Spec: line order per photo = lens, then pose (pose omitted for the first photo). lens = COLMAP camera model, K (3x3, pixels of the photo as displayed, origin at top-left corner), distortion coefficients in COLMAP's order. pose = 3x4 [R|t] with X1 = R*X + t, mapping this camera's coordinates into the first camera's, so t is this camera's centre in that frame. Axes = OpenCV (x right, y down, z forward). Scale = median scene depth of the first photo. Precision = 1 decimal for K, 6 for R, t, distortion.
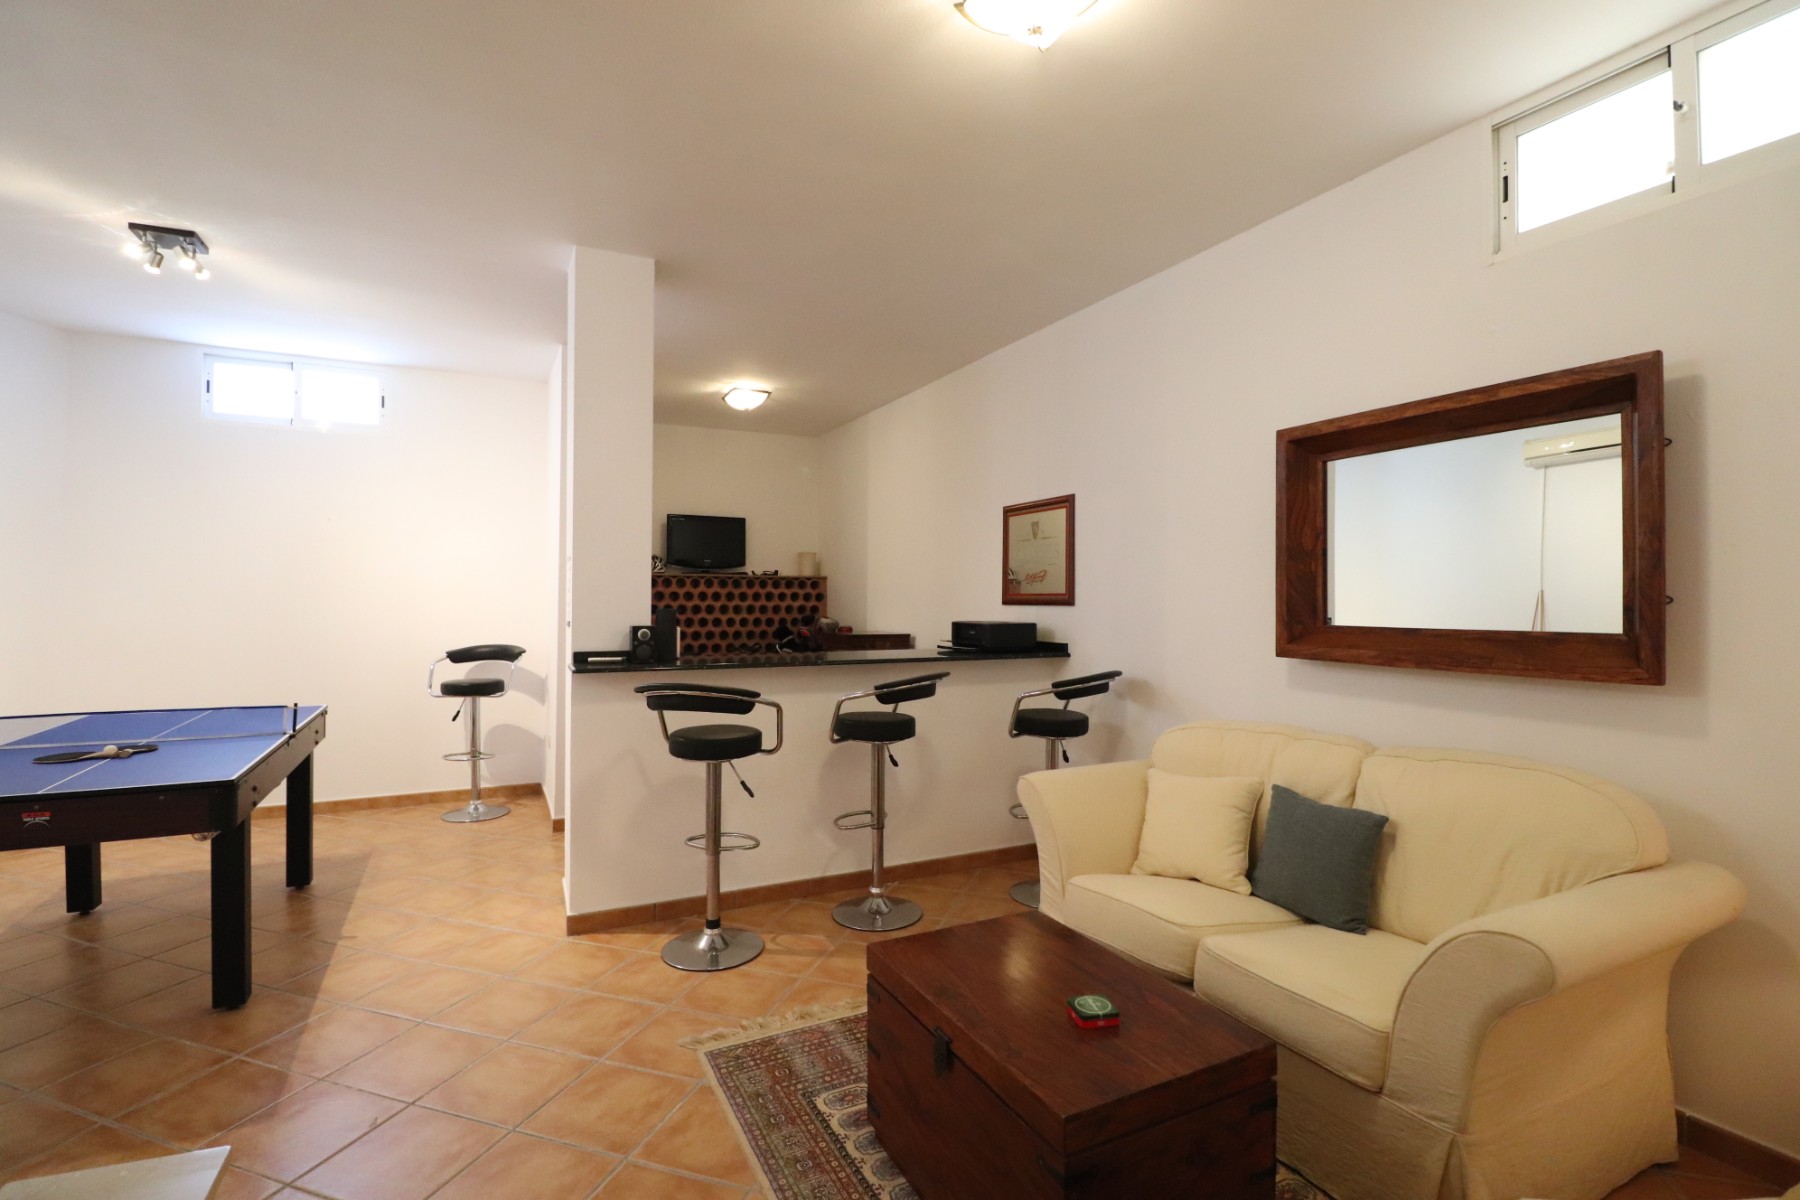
lens RADIAL K [[841.2, 0, 903.5], [0, 841.2, 594.5], [0, 0, 1]] dist [-0.003990, -0.008928]
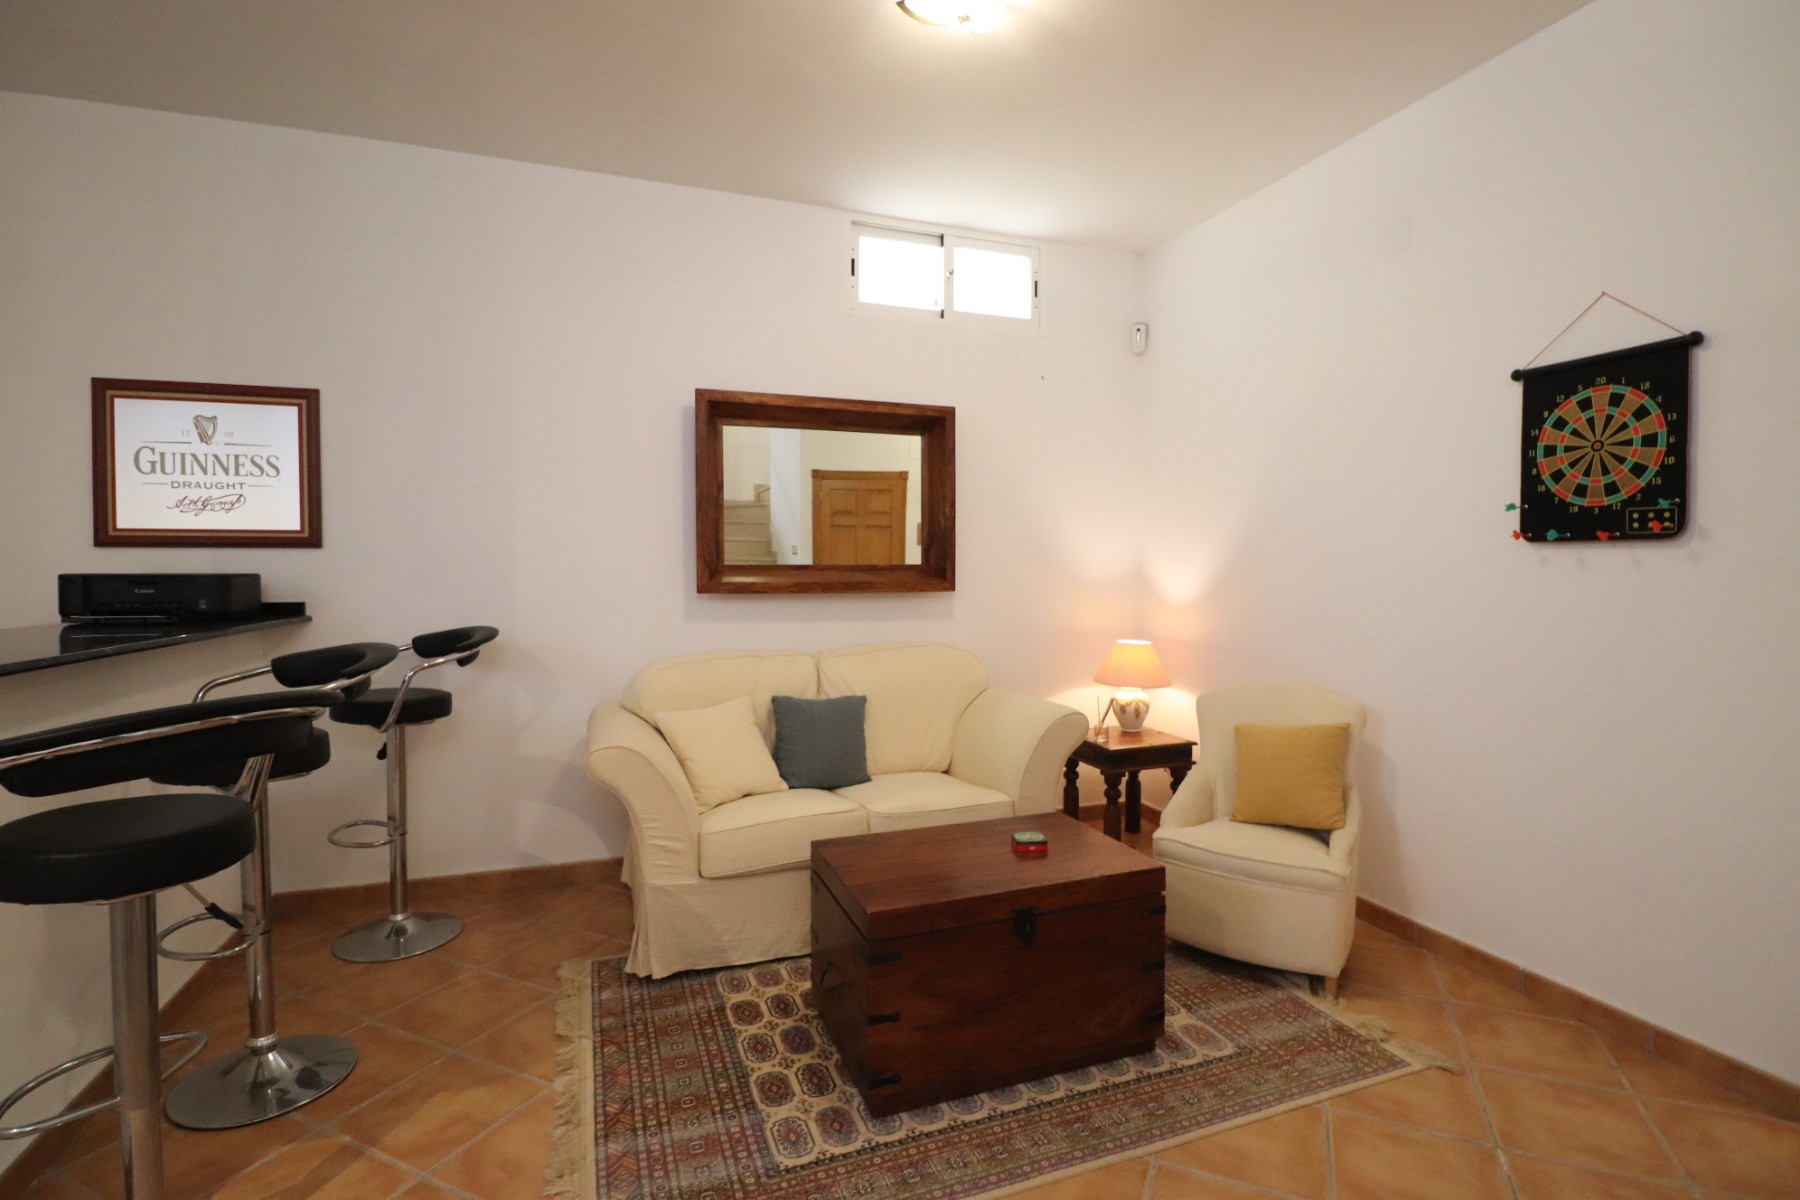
lens RADIAL K [[841.2, 0, 903.3], [0, 841.2, 592.6], [0, 0, 1]] dist [-0.003990, -0.008928]
pose [[0.109365, -0.031876, 0.993490, -0.502365], [-0.006010, 0.999446, 0.032729, 0.027765], [-0.993984, -0.009550, 0.109112, 0.482876]]
